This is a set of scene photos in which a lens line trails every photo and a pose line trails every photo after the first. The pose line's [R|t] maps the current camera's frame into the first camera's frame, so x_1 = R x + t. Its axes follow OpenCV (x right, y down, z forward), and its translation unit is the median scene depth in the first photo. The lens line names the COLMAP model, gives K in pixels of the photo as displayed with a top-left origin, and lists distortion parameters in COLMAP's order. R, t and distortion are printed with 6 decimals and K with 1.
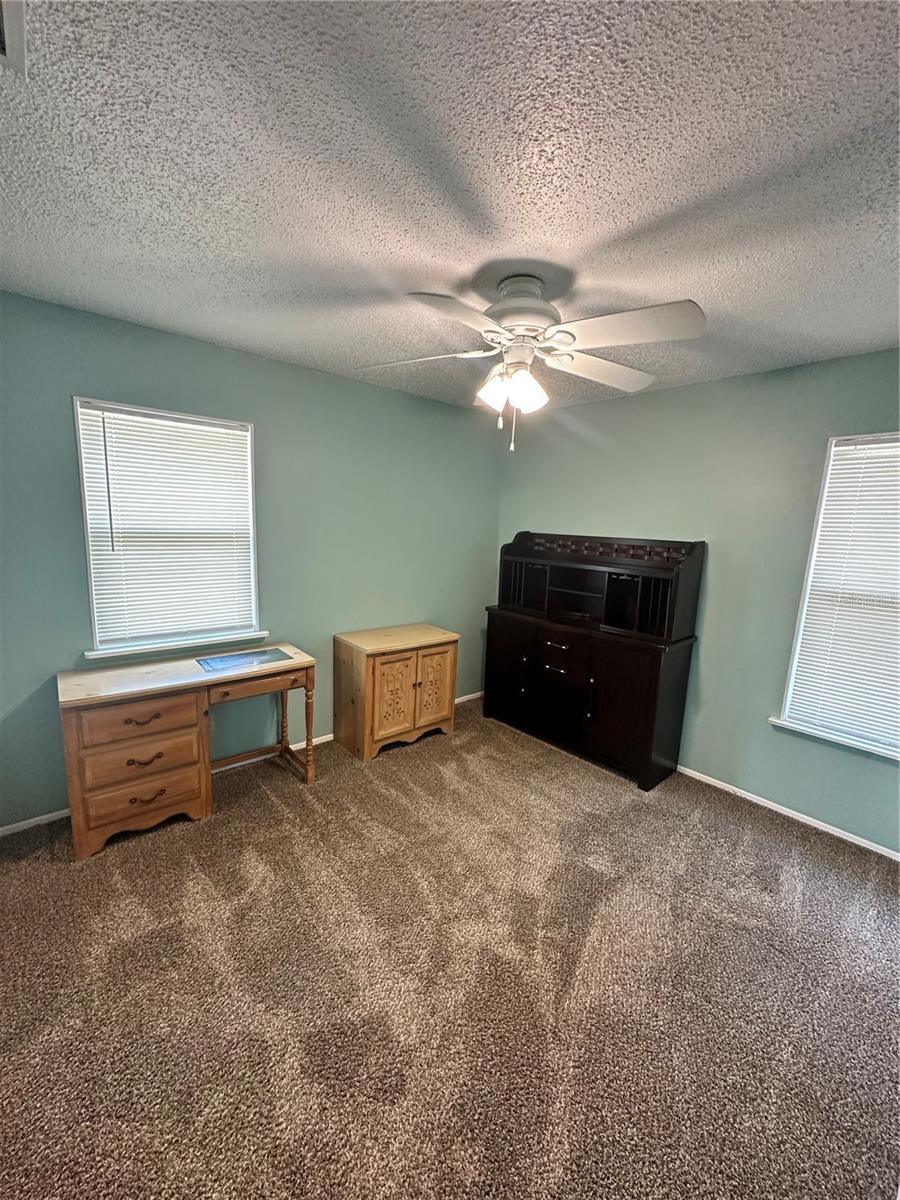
lens RADIAL K [[477.6, 0, 450.0], [0, 477.6, 600.0], [0, 0, 1]] dist [-0.000552, -0.000224]
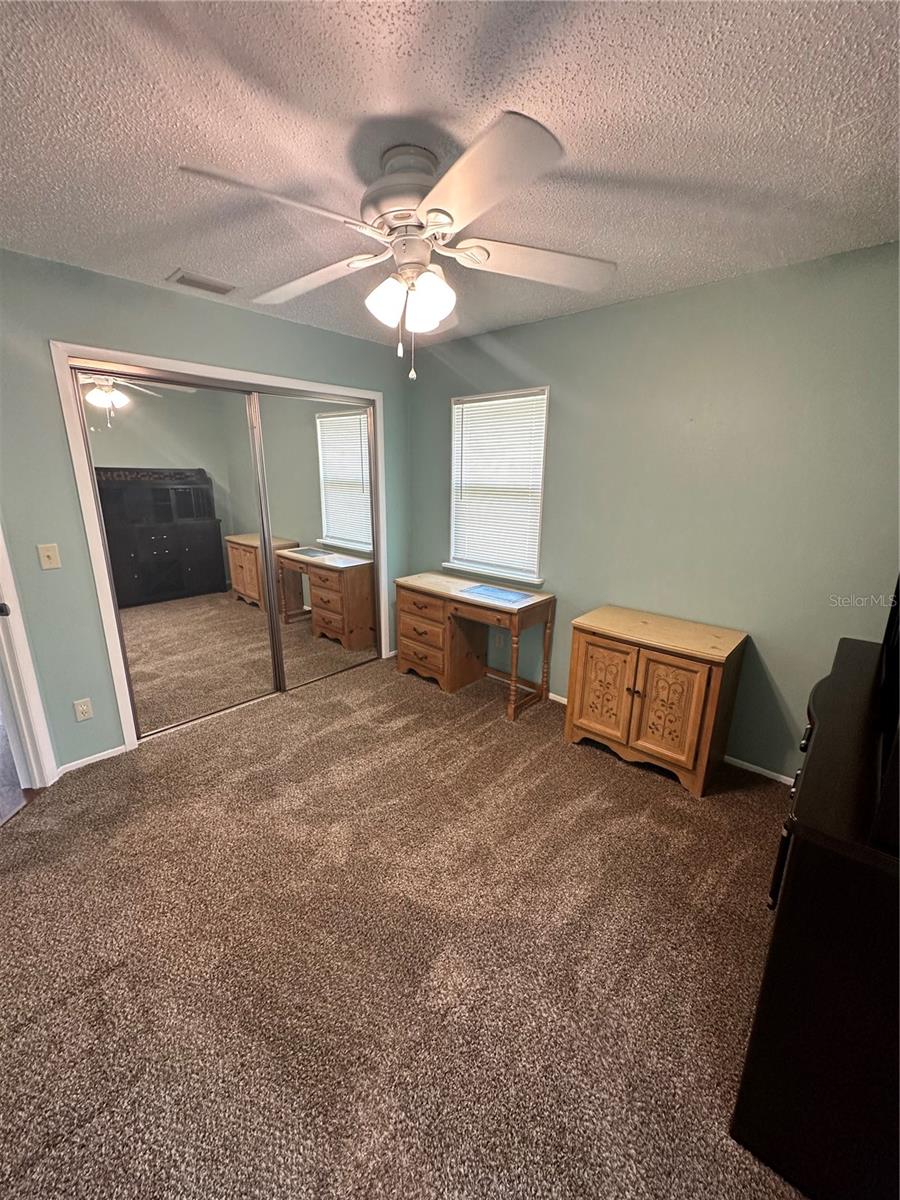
lens RADIAL K [[477.6, 0, 450.0], [0, 477.6, 600.0], [0, 0, 1]] dist [-0.000552, -0.000224]
pose [[0.119139, 0.221858, -0.967773, 0.724870], [-0.165301, 0.965544, 0.200998, -0.082445], [0.979021, 0.136027, 0.151708, 0.696168]]
